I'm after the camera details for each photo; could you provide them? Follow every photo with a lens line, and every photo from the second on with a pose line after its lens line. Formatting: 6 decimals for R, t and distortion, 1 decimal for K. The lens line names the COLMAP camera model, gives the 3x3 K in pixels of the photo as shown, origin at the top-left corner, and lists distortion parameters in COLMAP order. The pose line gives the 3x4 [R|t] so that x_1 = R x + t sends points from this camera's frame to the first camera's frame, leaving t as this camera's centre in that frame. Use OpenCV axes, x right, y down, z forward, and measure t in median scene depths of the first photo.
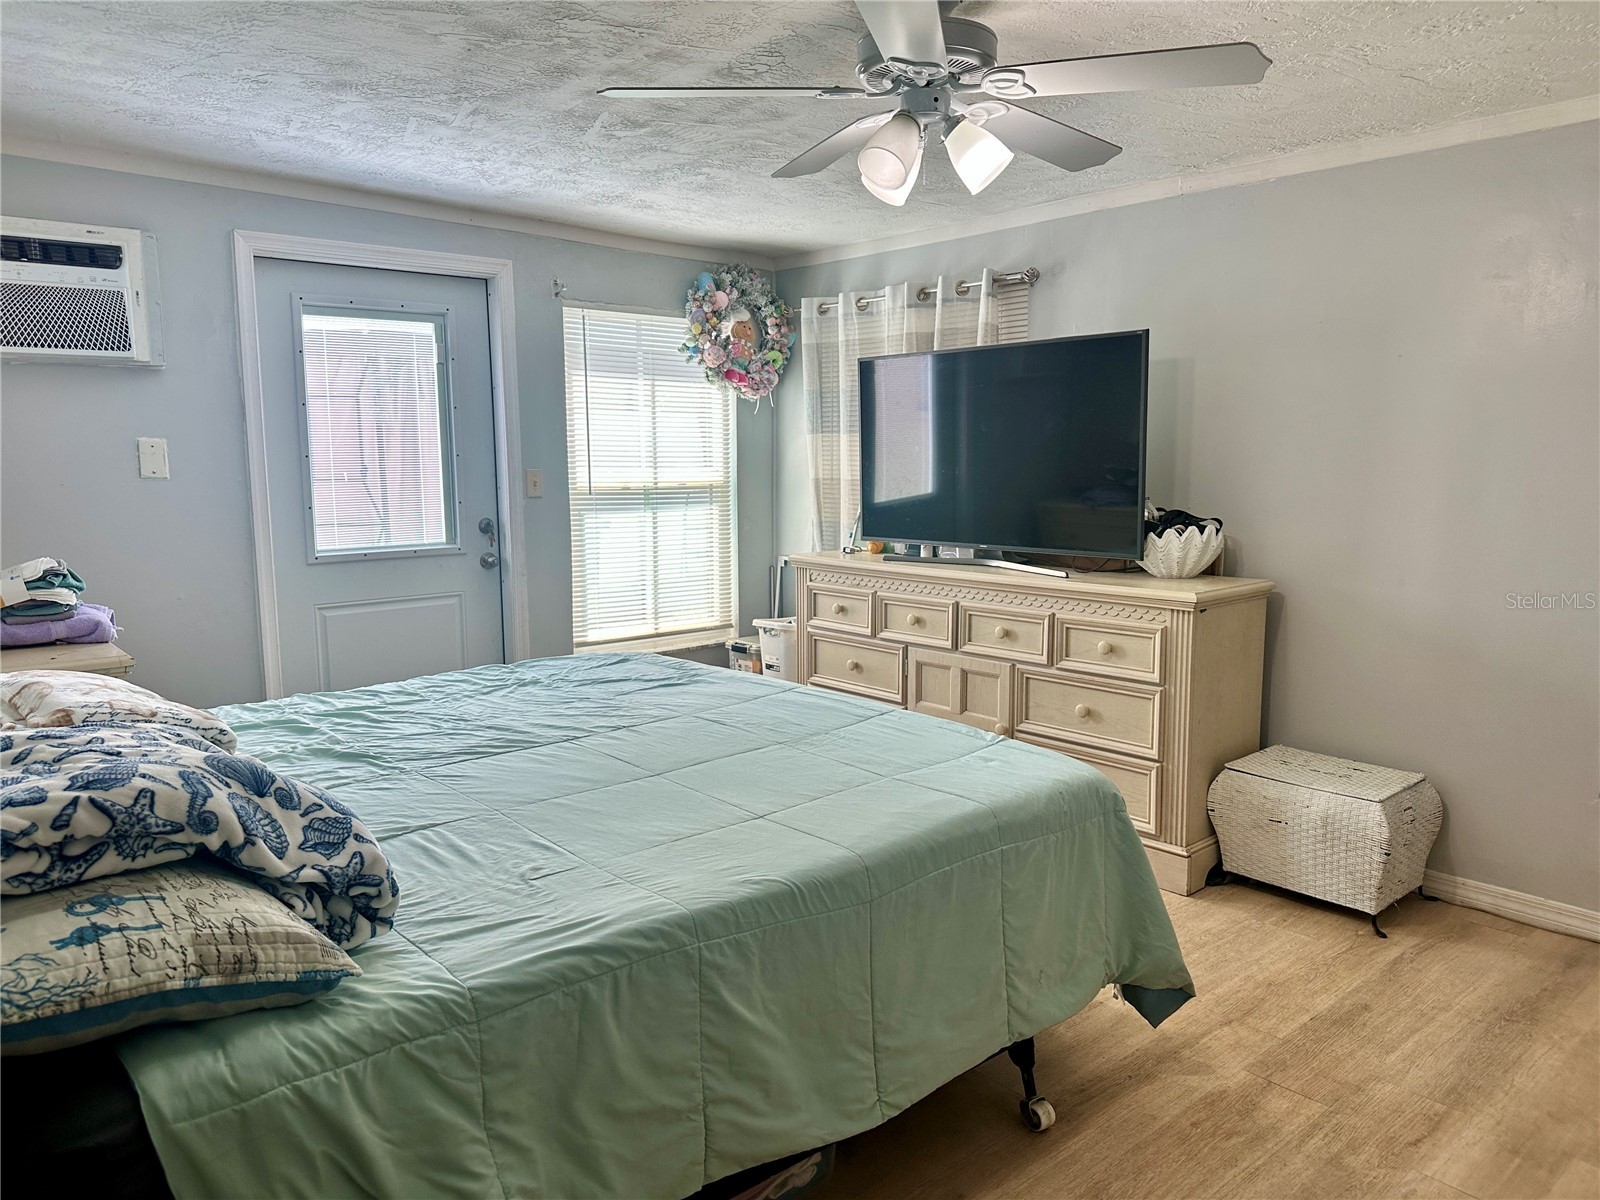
lens RADIAL K [[1119.7, 0, 795.4], [0, 1119.7, 604.0], [0, 0, 1]] dist [0.113163, -0.191523]
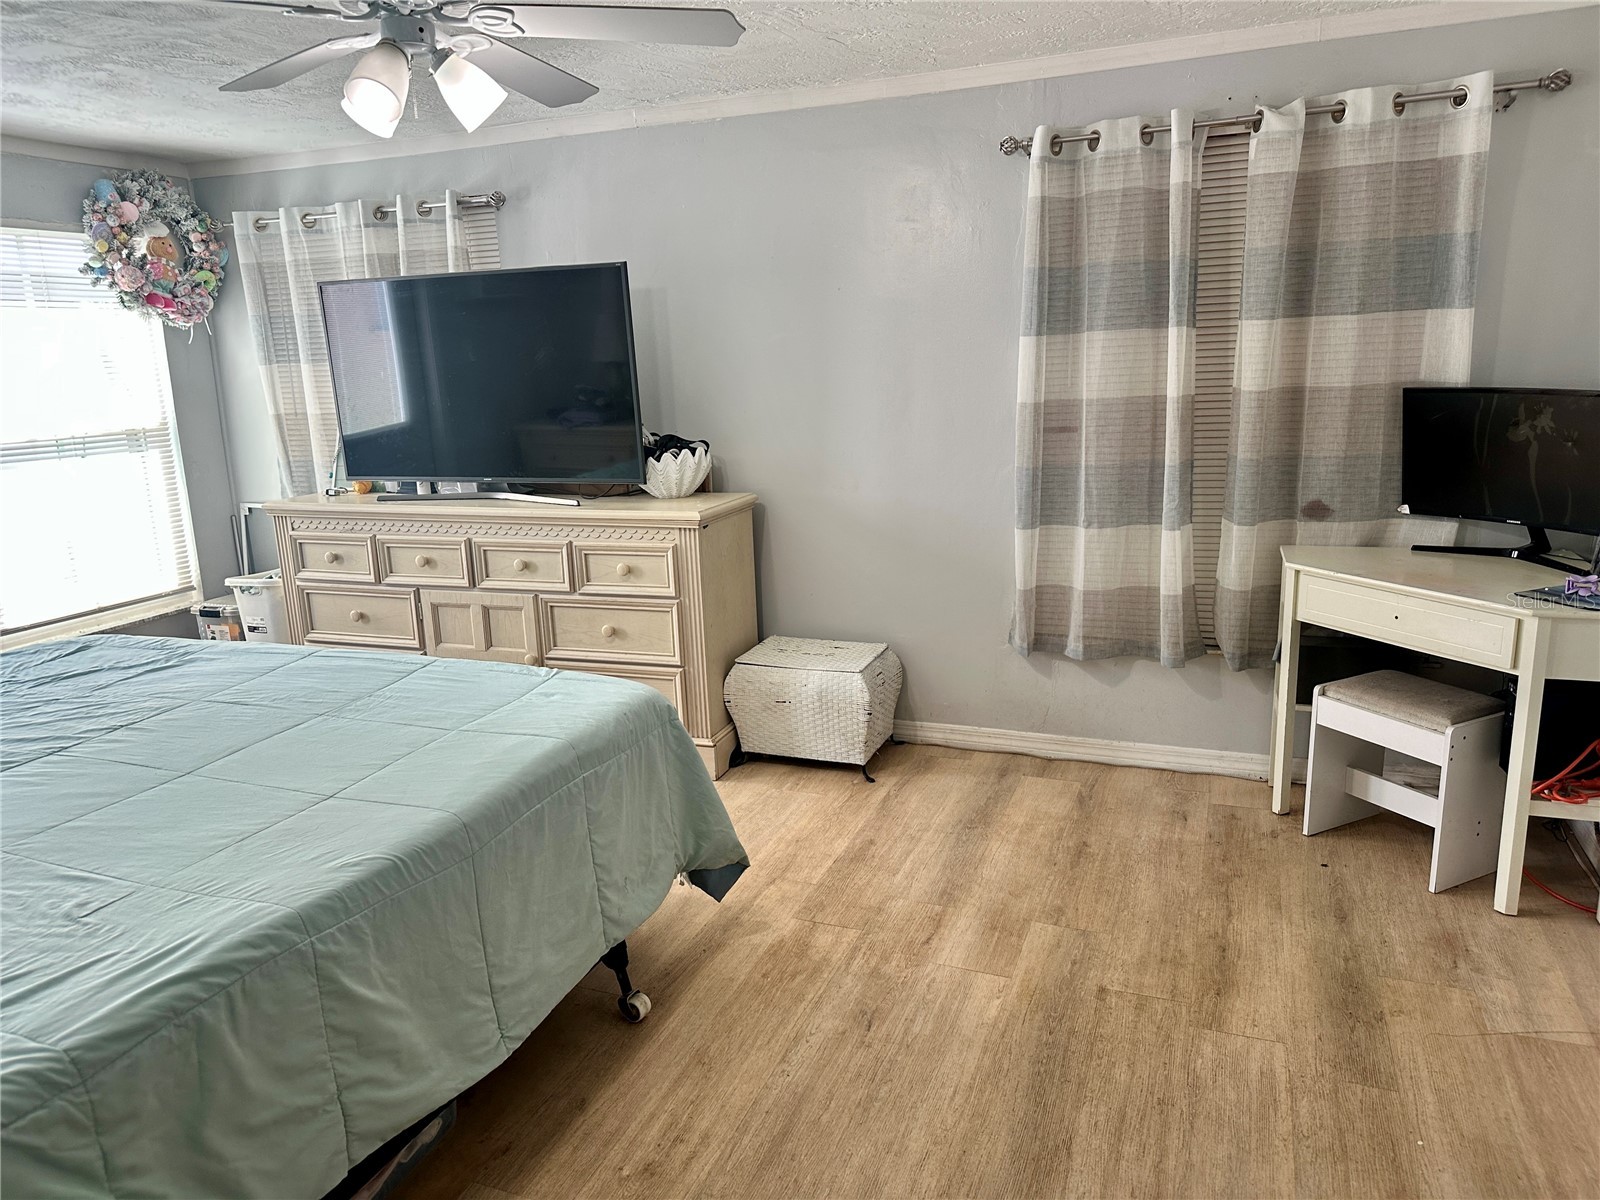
lens RADIAL K [[1121.4, 0, 795.8], [0, 1121.4, 605.1], [0, 0, 1]] dist [0.099968, -0.138631]
pose [[0.887692, -0.129021, 0.441991, -0.049587], [0.094604, 0.990565, 0.099152, -0.016233], [-0.450613, -0.046202, 0.891523, -0.015365]]
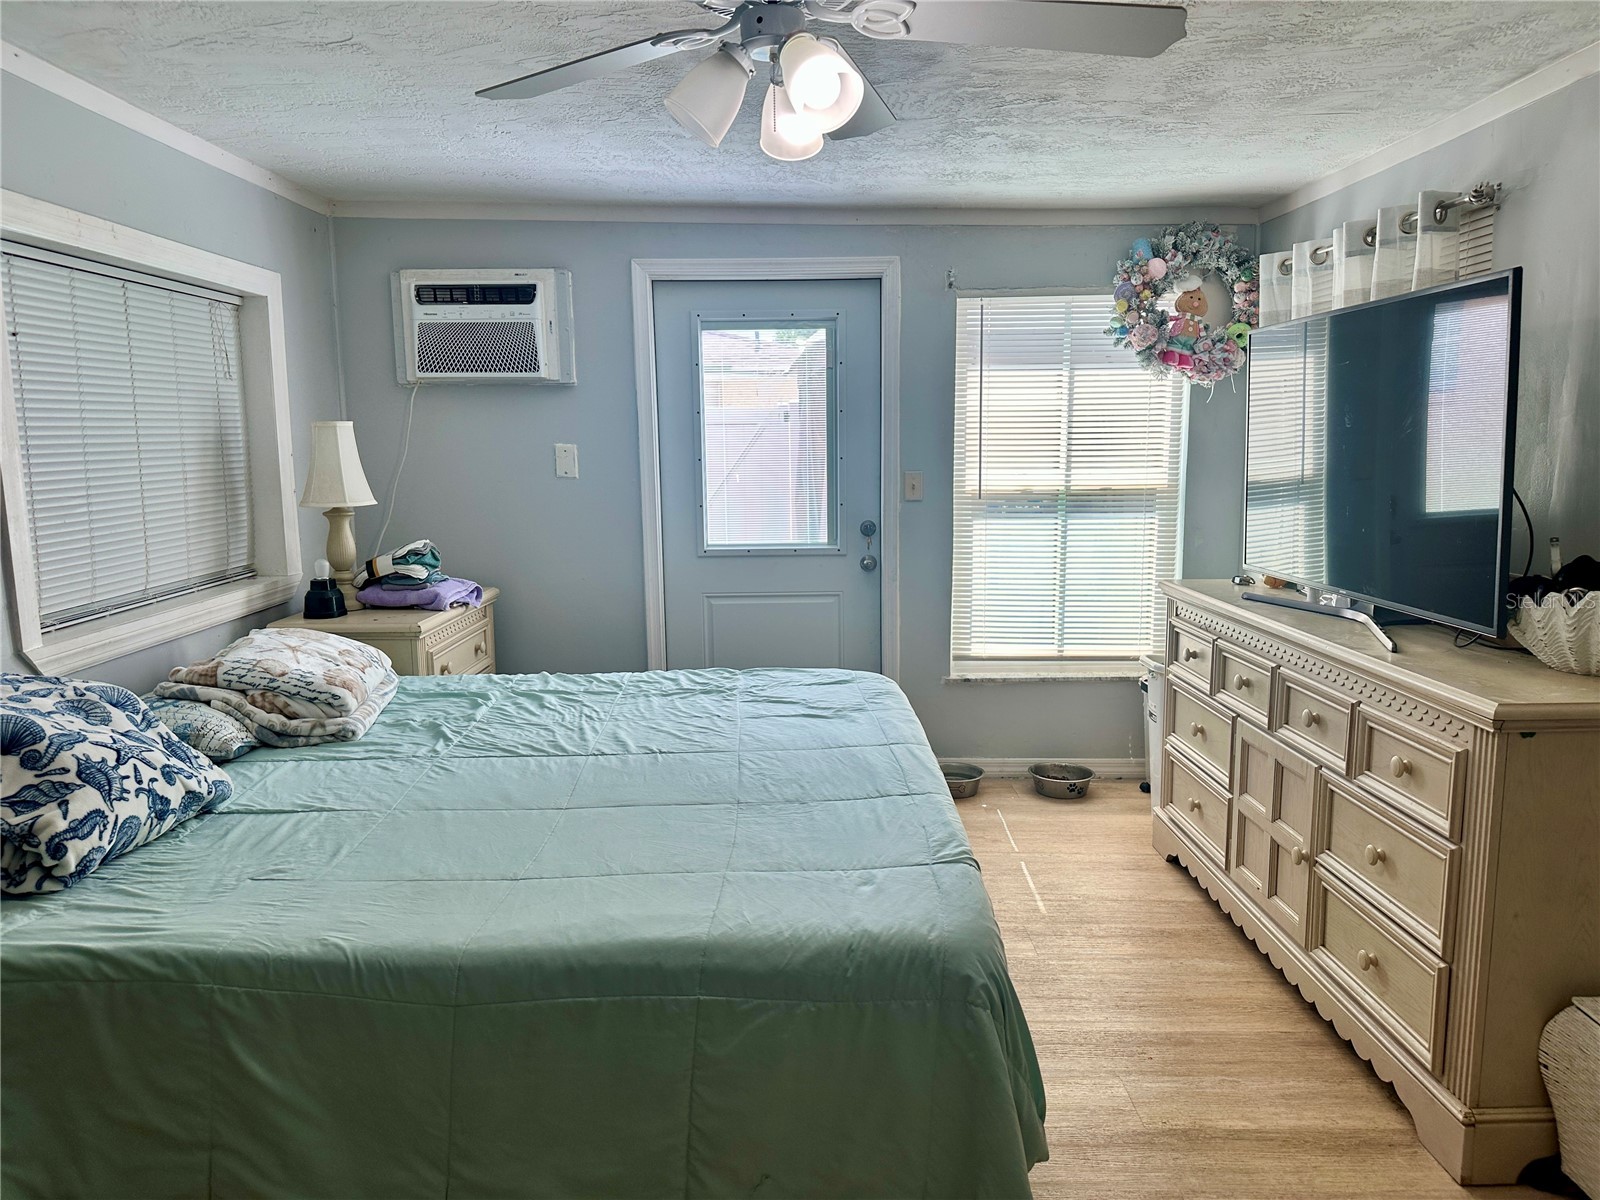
lens RADIAL K [[1121.4, 0, 795.8], [0, 1121.4, 605.1], [0, 0, 1]] dist [0.099968, -0.138631]
pose [[0.748401, 0.093703, -0.656594, 0.404219], [-0.083971, 0.995390, 0.046341, -0.050793], [0.657909, 0.020454, 0.752820, 0.259747]]
